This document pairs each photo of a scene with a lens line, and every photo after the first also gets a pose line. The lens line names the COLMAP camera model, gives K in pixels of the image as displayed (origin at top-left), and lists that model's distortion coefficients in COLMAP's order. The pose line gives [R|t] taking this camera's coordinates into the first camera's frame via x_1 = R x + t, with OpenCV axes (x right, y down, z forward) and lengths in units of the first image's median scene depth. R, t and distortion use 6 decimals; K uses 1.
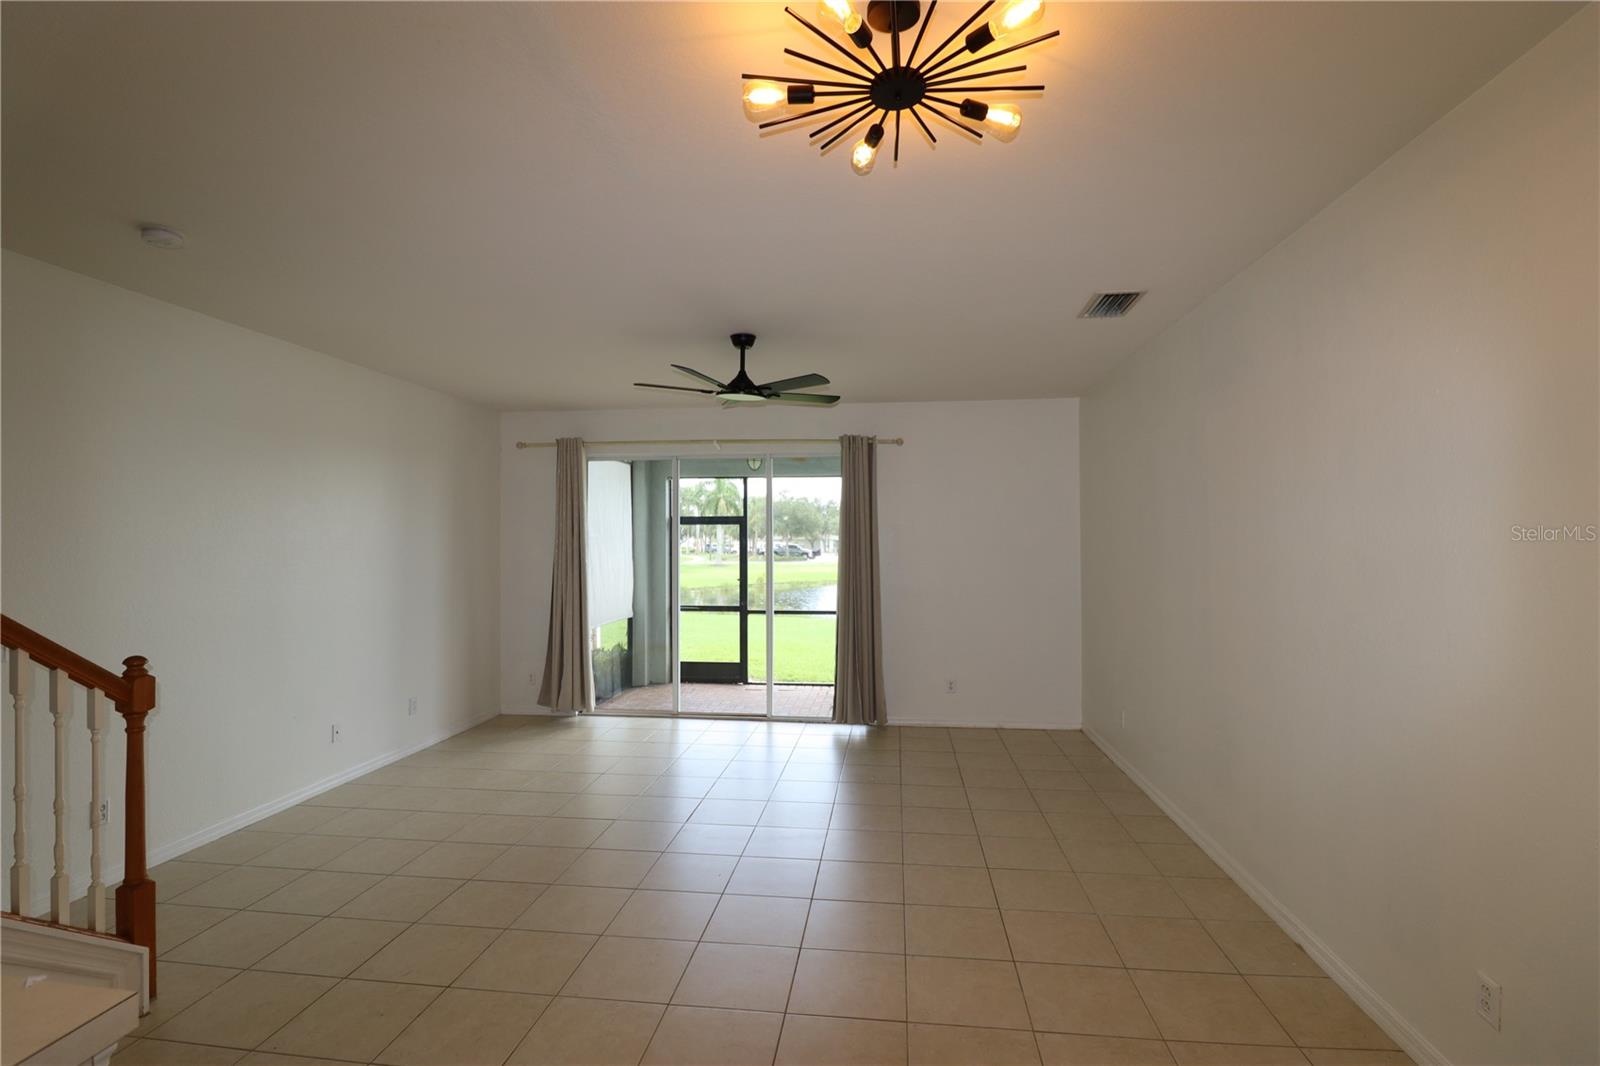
lens RADIAL K [[752.3, 0, 800.0], [0, 752.3, 533.0], [0, 0, 1]] dist [0.000333, -0.013051]
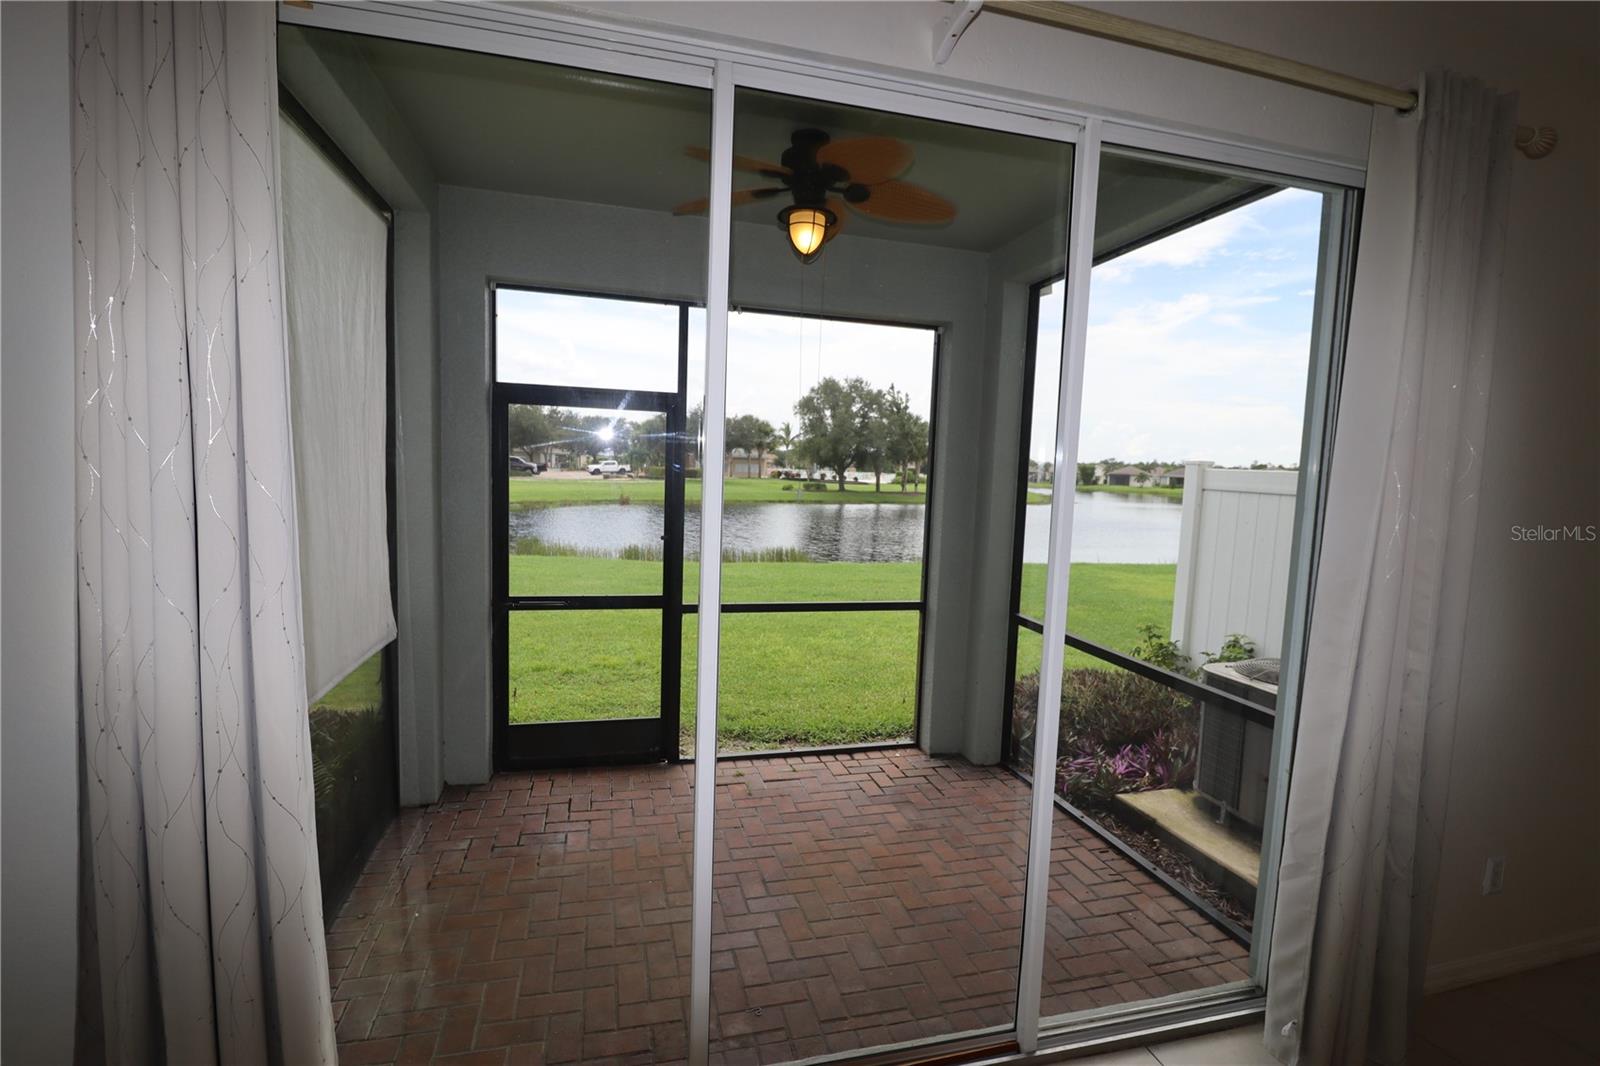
lens RADIAL K [[752.3, 0, 800.0], [0, 752.3, 533.0], [0, 0, 1]] dist [0.000333, -0.013051]
pose [[0.928645, 0.006456, 0.370915, -0.174264], [-0.046388, 0.994022, 0.098837, 0.010343], [-0.368059, -0.108990, 0.923392, 0.548794]]
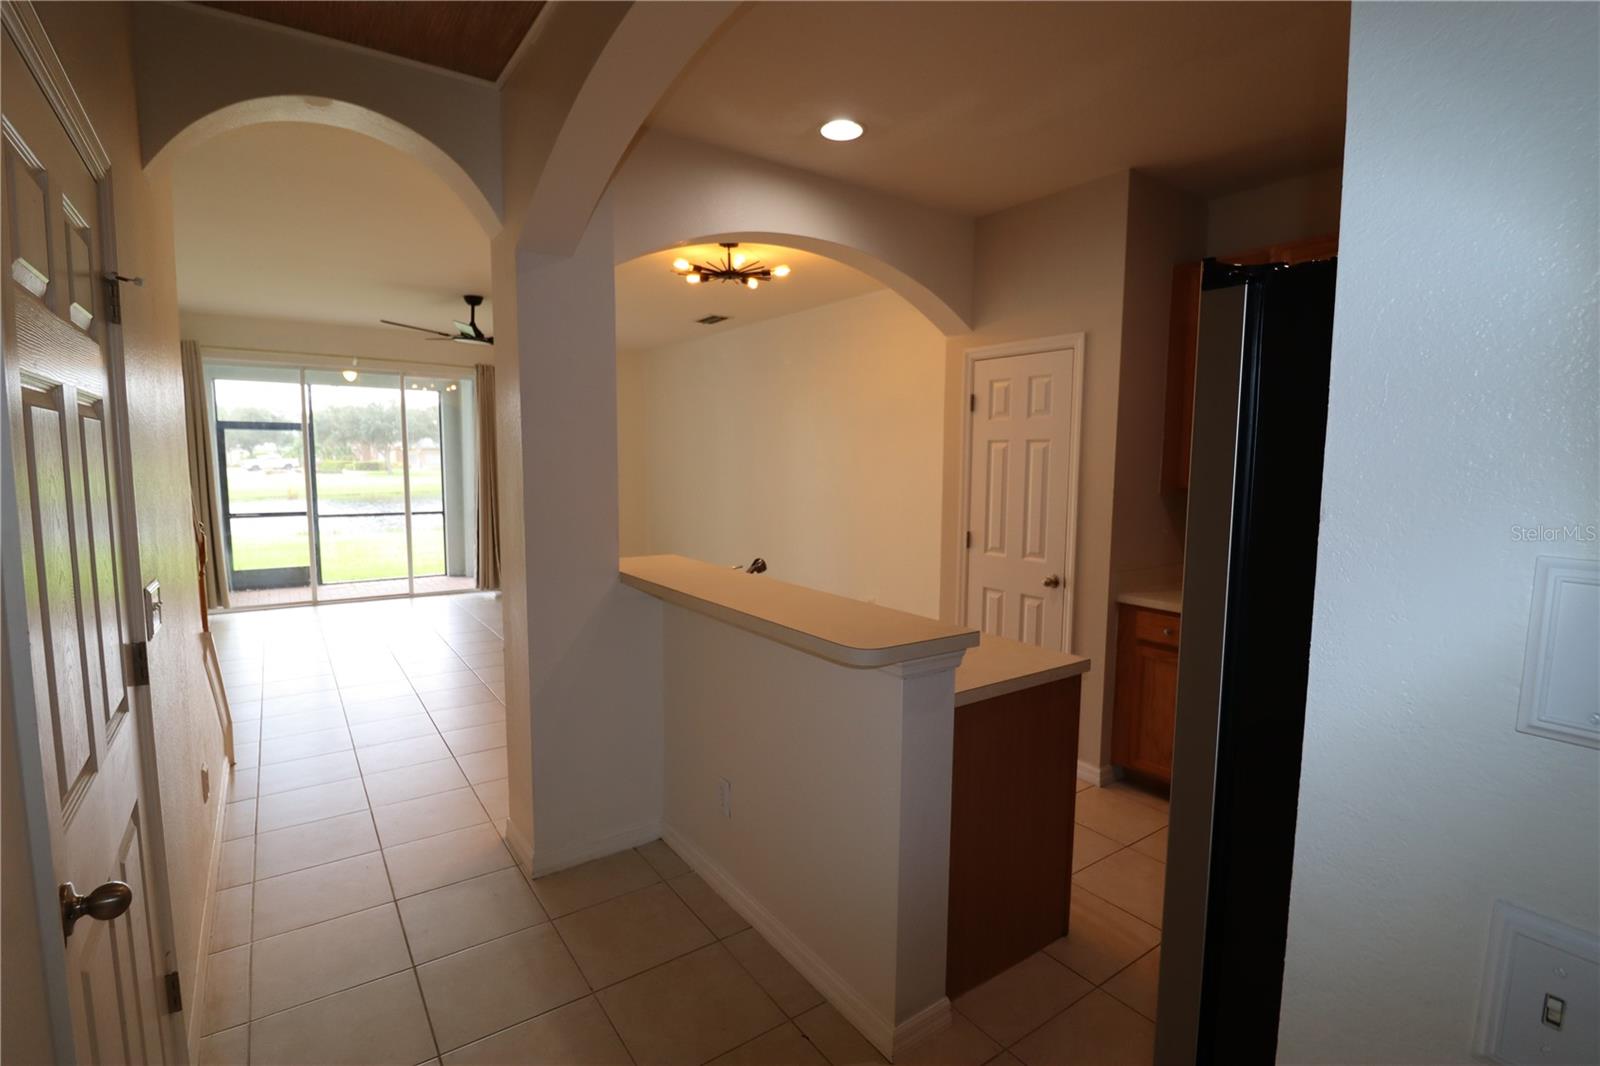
lens RADIAL K [[752.3, 0, 800.0], [0, 752.3, 533.0], [0, 0, 1]] dist [0.000333, -0.013051]
pose [[0.736461, -0.063912, 0.673454, -0.278727], [-0.014595, 0.993794, 0.110273, 0.003761], [-0.676323, -0.091041, 0.730958, -0.210842]]
